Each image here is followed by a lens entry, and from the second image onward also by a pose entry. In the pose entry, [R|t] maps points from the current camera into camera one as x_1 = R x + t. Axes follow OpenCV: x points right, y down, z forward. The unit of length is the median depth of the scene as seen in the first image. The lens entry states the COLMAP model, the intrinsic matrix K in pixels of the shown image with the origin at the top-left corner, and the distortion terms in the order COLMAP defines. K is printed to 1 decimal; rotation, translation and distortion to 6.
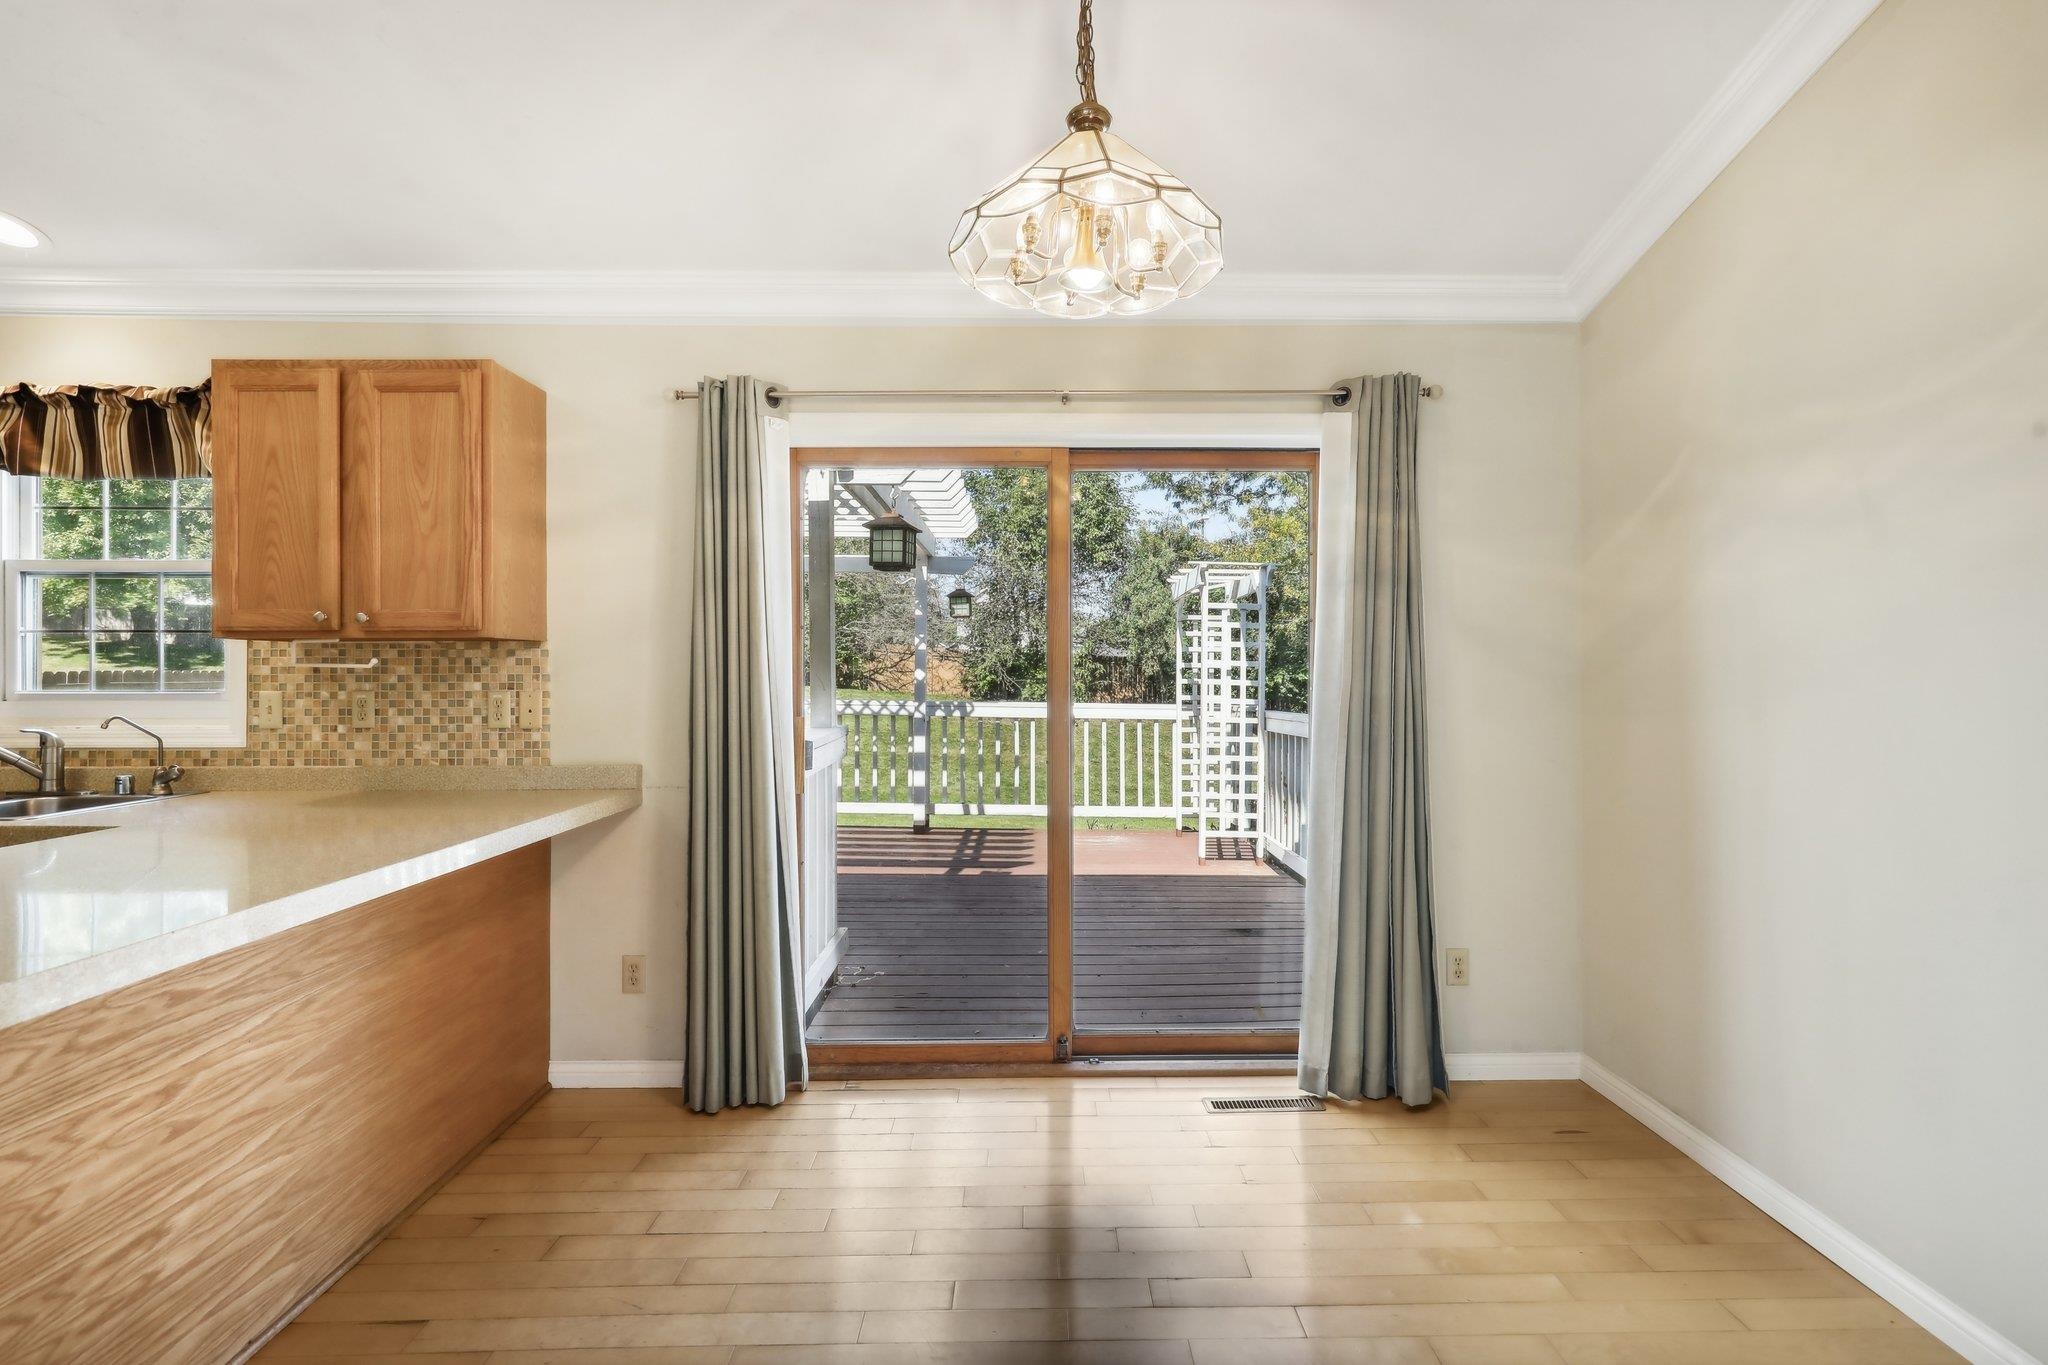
lens RADIAL K [[950.4, 0, 1044.6], [0, 950.4, 667.6], [0, 0, 1]] dist [-0.009538, 0.006146]
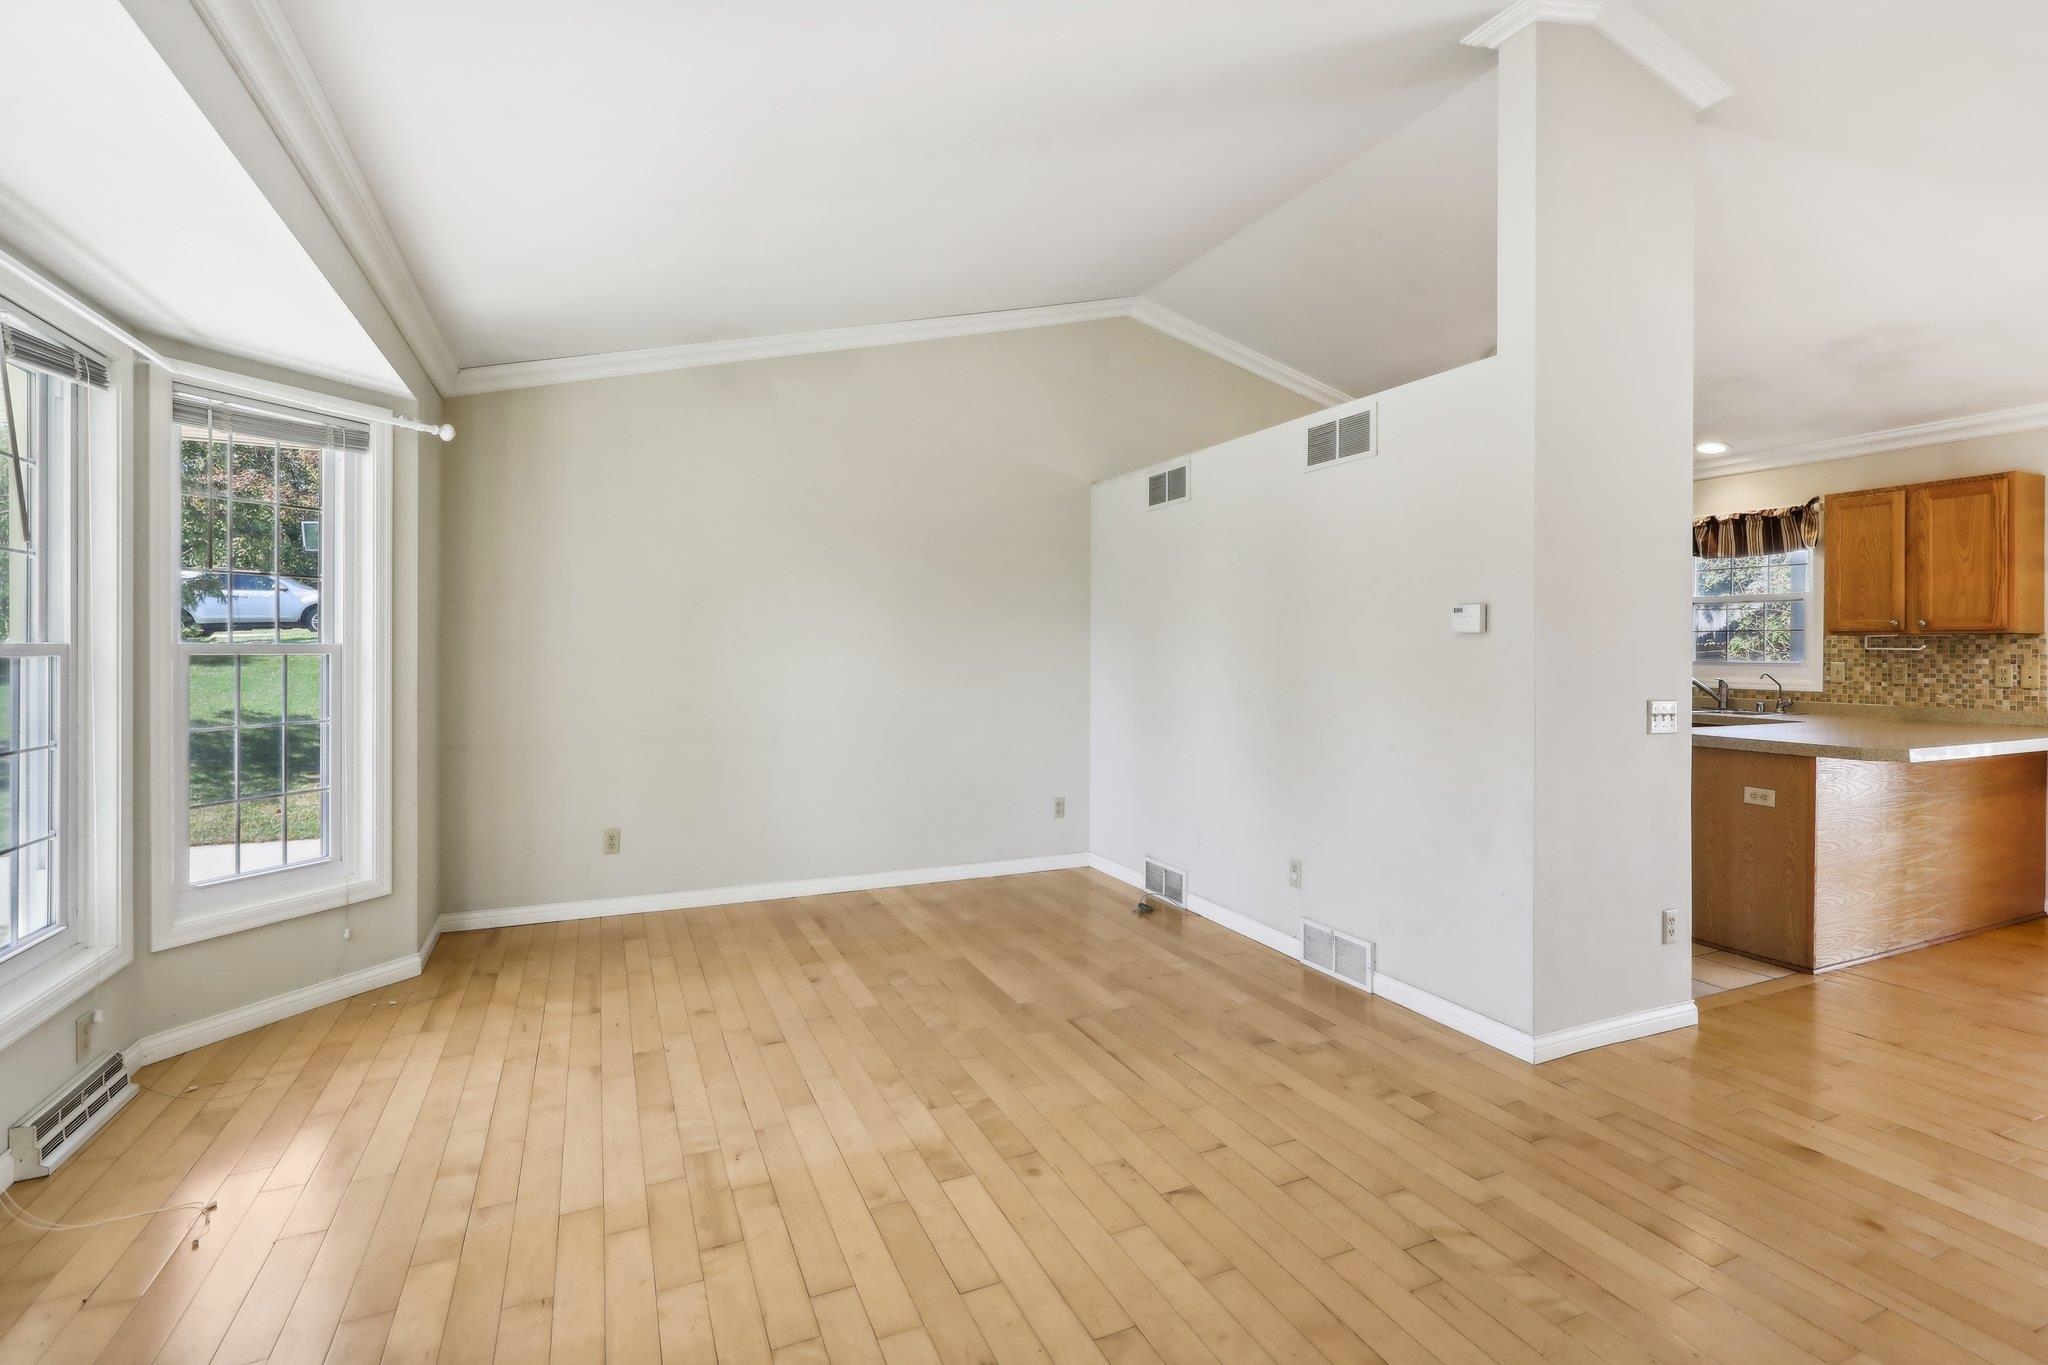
lens RADIAL K [[950.4, 0, 1024.9], [0, 950.4, 656.6], [0, 0, 1]] dist [-0.009538, 0.006146]
pose [[0.398260, 0.010759, -0.917210, 0.252174], [0.001866, 0.999920, 0.012539, -0.012568], [0.917271, -0.006706, 0.398208, -1.205018]]
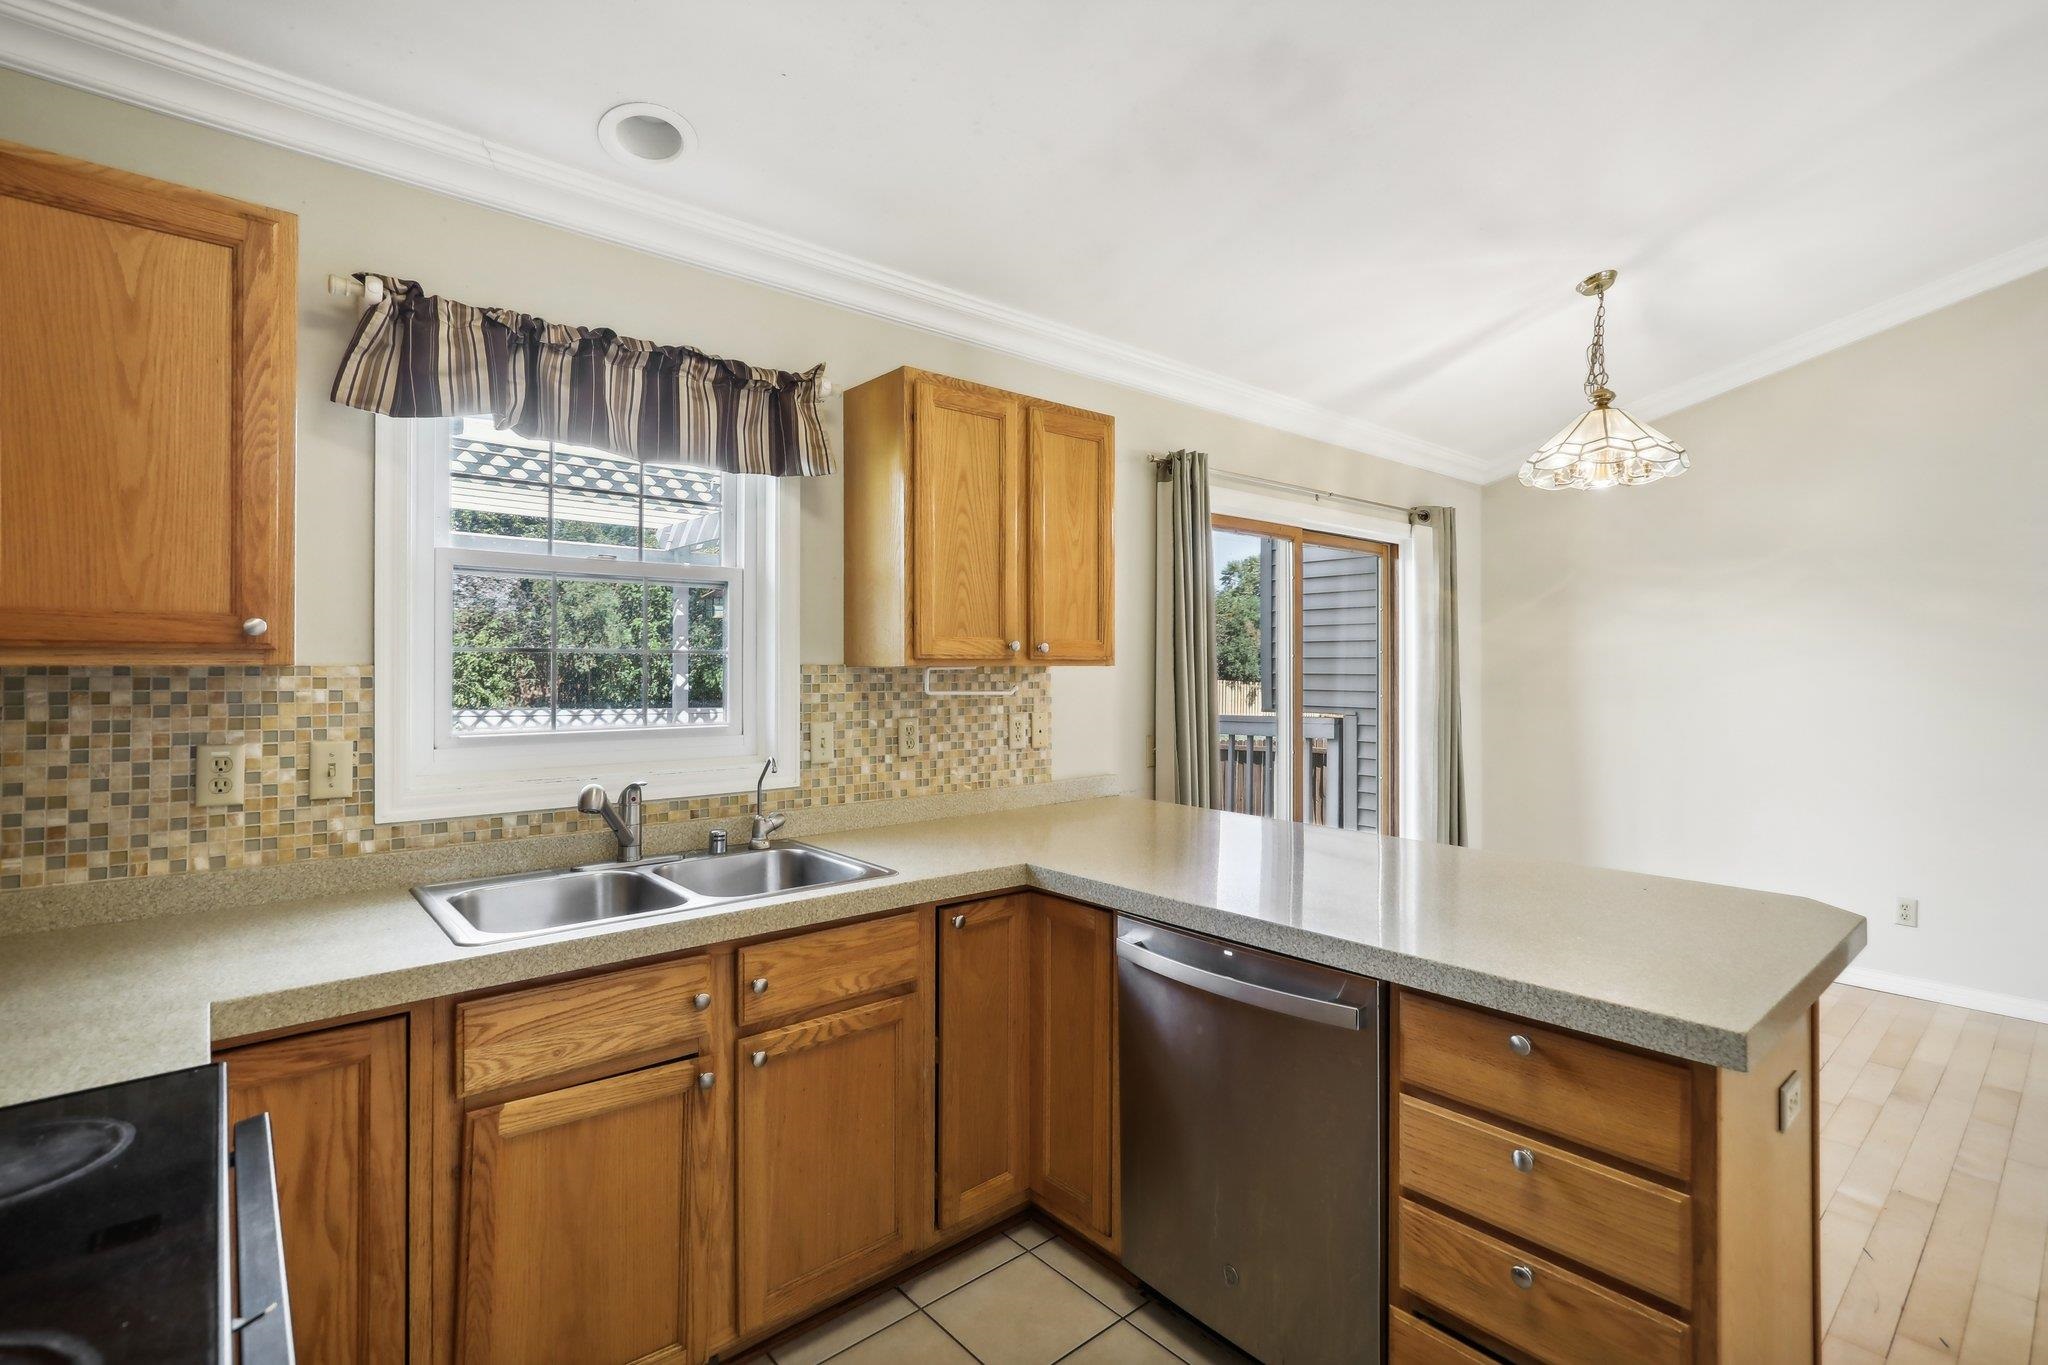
lens RADIAL K [[950.4, 0, 1041.6], [0, 950.4, 667.9], [0, 0, 1]] dist [-0.009538, 0.006146]
pose [[0.762421, 0.000042, 0.647082, -1.239592], [-0.006416, 0.999951, 0.007495, -0.033959], [-0.647050, -0.009866, 0.762384, 0.182810]]
